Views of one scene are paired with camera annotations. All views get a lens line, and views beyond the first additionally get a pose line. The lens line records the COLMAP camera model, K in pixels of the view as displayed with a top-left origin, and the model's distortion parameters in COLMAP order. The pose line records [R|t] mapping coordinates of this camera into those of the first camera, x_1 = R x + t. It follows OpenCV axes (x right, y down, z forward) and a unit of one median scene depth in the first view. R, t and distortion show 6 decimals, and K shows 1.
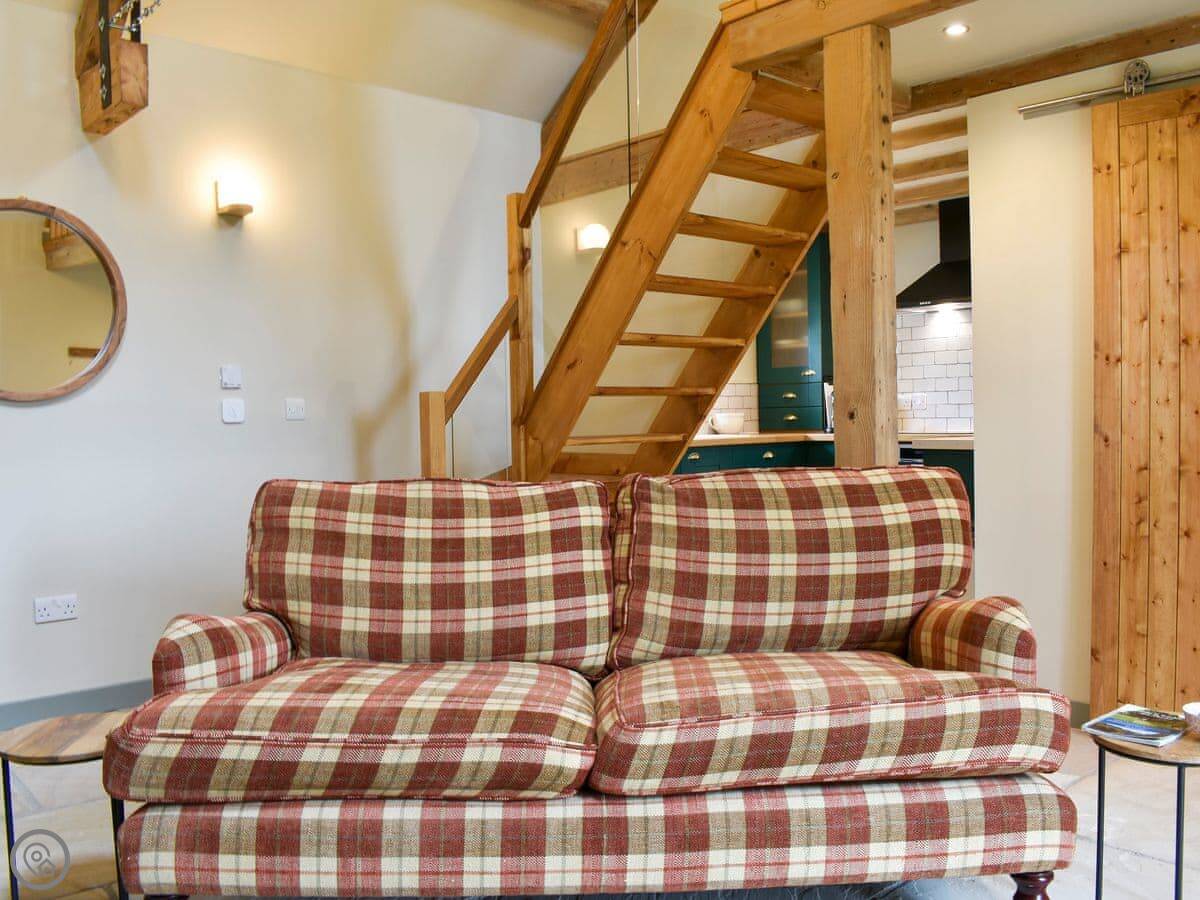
lens RADIAL K [[1053.4, 0, 662.7], [0, 1053.4, 448.6], [0, 0, 1]] dist [-0.102207, 0.018199]
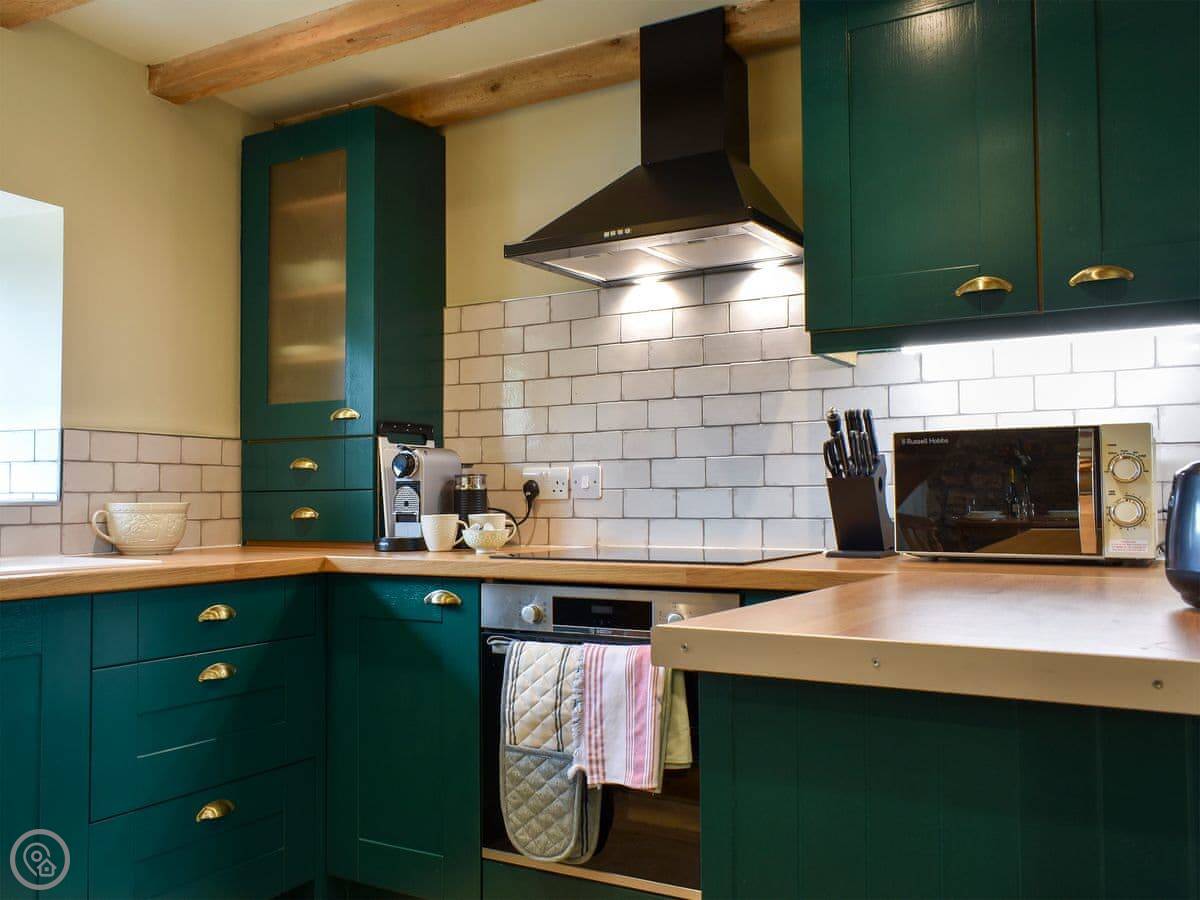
lens RADIAL K [[1052.4, 0, 587.2], [0, 1052.4, 449.8], [0, 0, 1]] dist [-0.099455, 0.012950]
pose [[0.959771, 0.017263, 0.280251, 0.113883], [0.005587, 0.996736, -0.080532, -0.020500], [-0.280727, 0.078859, 0.956543, 0.547246]]
